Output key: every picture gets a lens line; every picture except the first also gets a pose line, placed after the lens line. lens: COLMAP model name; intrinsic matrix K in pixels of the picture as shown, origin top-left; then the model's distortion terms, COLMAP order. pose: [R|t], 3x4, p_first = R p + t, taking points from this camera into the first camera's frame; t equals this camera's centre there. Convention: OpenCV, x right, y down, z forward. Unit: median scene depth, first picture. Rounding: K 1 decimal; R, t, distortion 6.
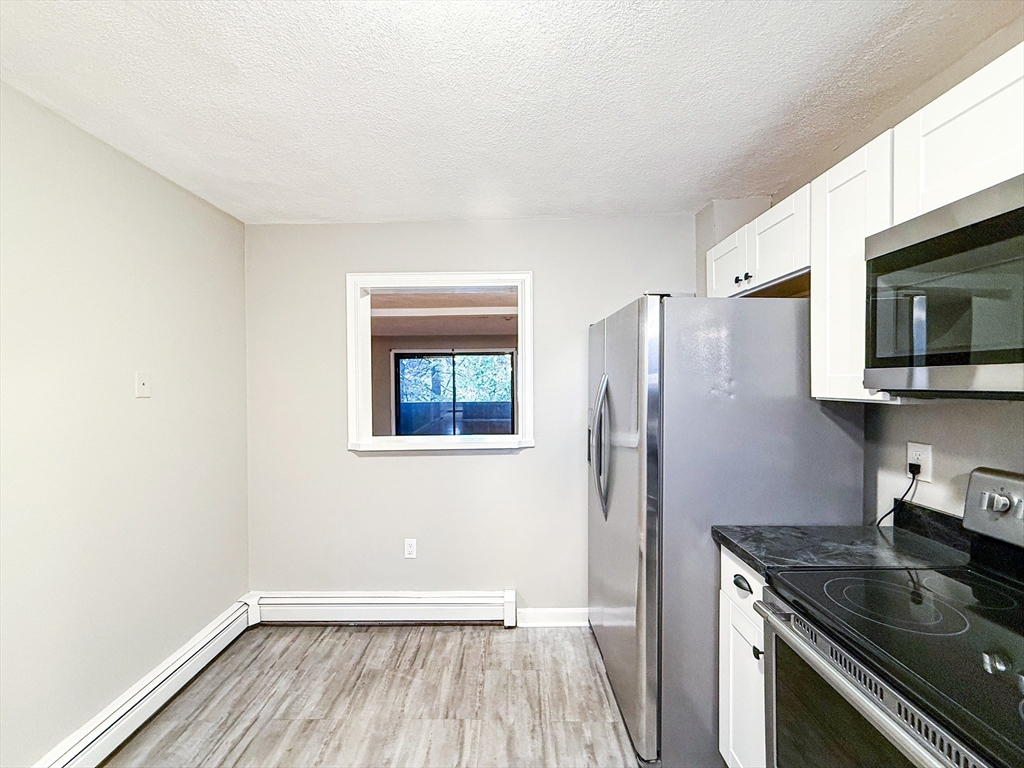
lens RADIAL K [[408.3, 0, 510.0], [0, 408.3, 383.3], [0, 0, 1]] dist [-0.001628, 0.000157]
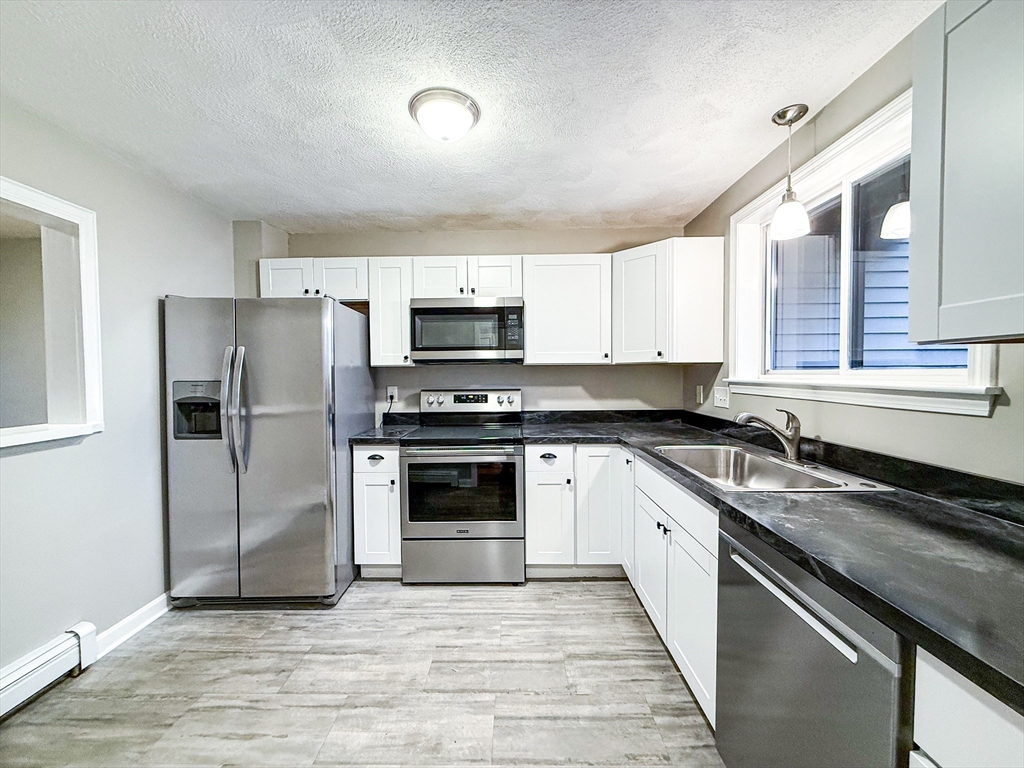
lens RADIAL K [[408.3, 0, 513.0], [0, 408.3, 385.1], [0, 0, 1]] dist [-0.001628, 0.000157]
pose [[-0.009790, -0.017138, 0.999805, -1.119199], [0.016307, 0.999717, 0.017296, 0.093986], [-0.999819, 0.016473, -0.009508, 0.284824]]
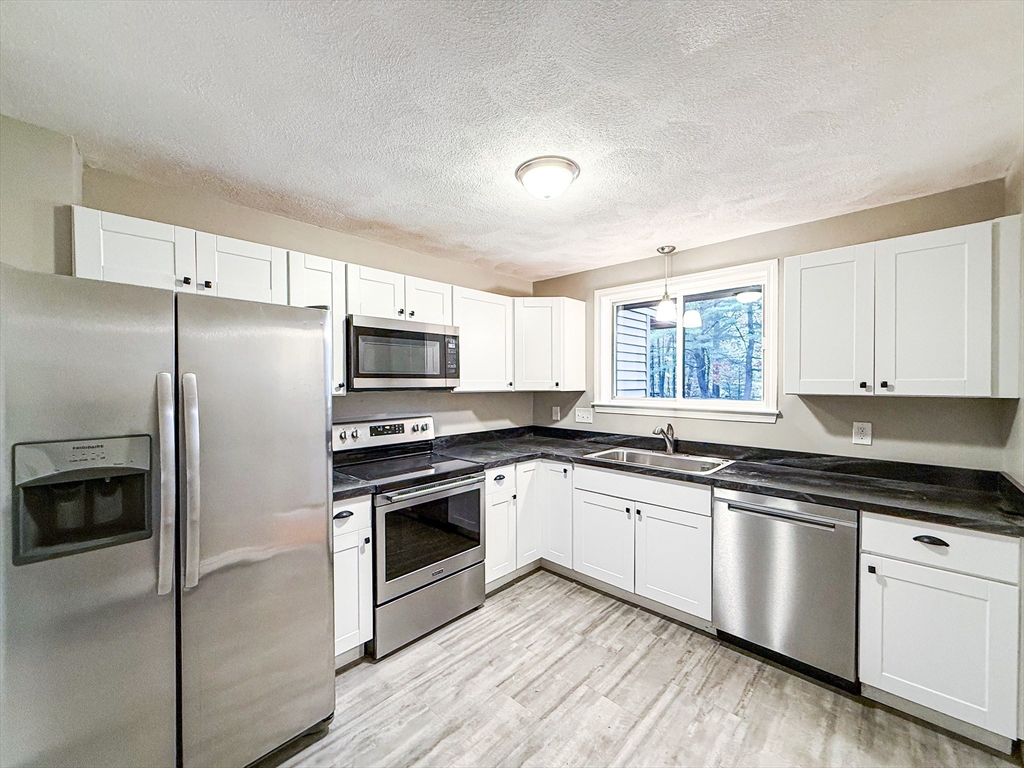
lens RADIAL K [[408.3, 0, 517.0], [0, 408.3, 384.9], [0, 0, 1]] dist [-0.001628, 0.000157]
pose [[-0.738959, 0.006673, 0.673718, -0.745388], [0.013126, 0.999904, 0.004494, -0.006170], [-0.673623, 0.012165, -0.738975, 1.426832]]
